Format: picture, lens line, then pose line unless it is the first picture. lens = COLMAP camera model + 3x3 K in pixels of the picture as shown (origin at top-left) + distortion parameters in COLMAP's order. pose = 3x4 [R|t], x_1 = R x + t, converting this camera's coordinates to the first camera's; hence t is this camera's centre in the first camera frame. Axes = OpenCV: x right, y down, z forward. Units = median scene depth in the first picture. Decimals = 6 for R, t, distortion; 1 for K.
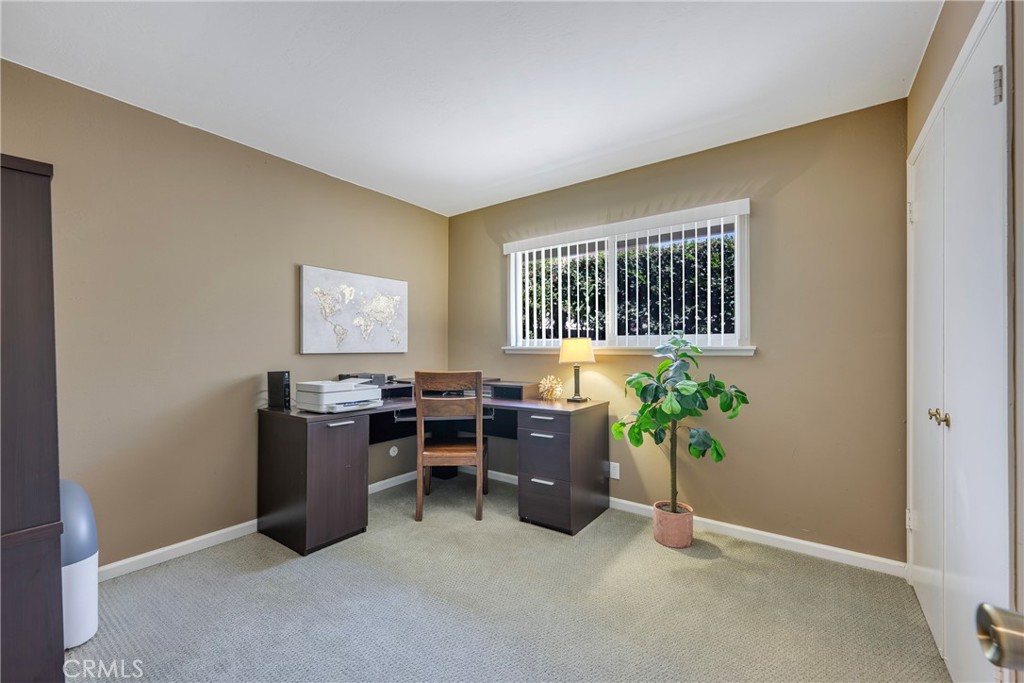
lens RADIAL K [[415.8, 0, 513.2], [0, 415.8, 344.1], [0, 0, 1]] dist [-0.004503, -0.000634]
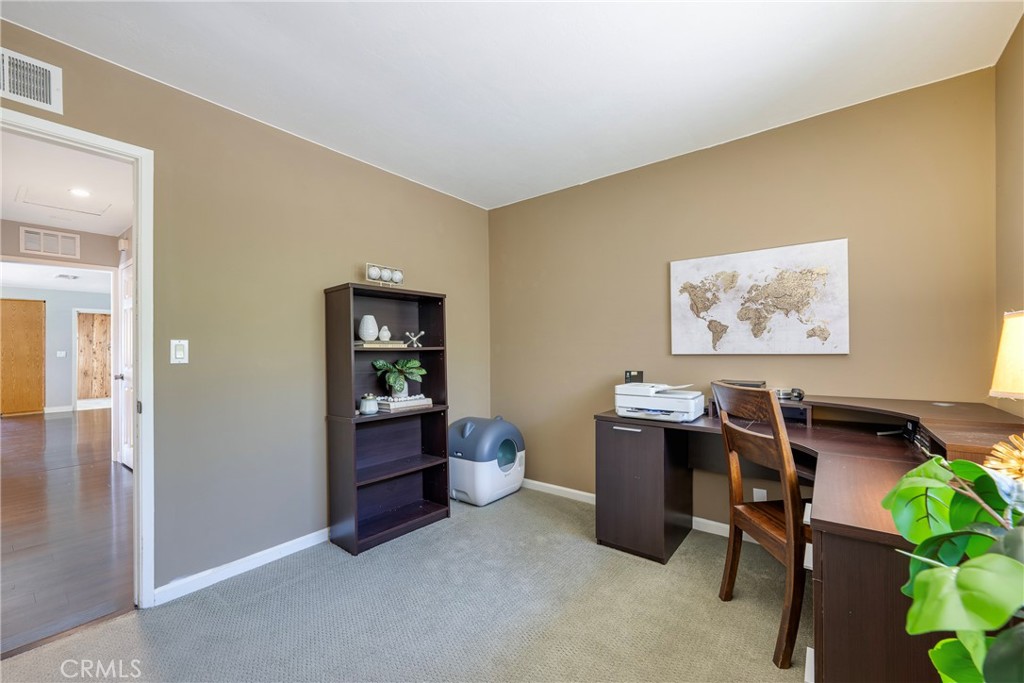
lens RADIAL K [[415.8, 0, 507.7], [0, 415.8, 343.4], [0, 0, 1]] dist [-0.004503, -0.000634]
pose [[-0.040268, -0.013933, -0.999092, 0.468938], [0.020796, 0.999675, -0.014779, 0.004197], [0.998972, -0.021372, -0.039965, 0.661193]]
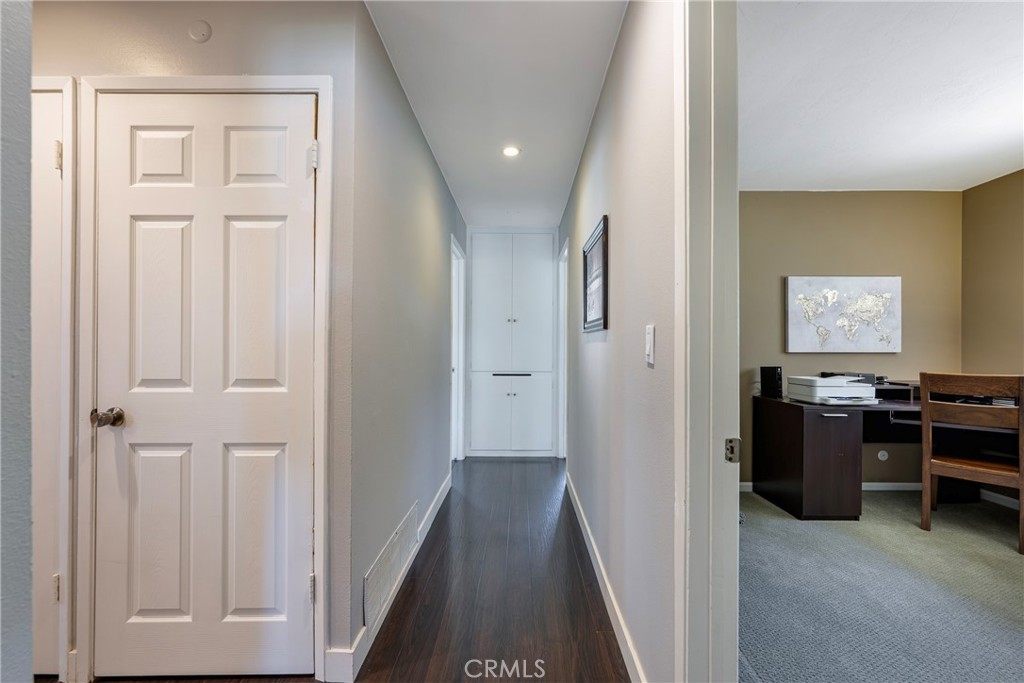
lens RADIAL K [[415.8, 0, 518.7], [0, 415.8, 344.9], [0, 0, 1]] dist [-0.004503, -0.000634]
pose [[0.582136, -0.002896, -0.813086, 0.000306], [0.005730, 0.999983, 0.000540, -0.003289], [0.813071, -0.004973, 0.582143, -0.295592]]
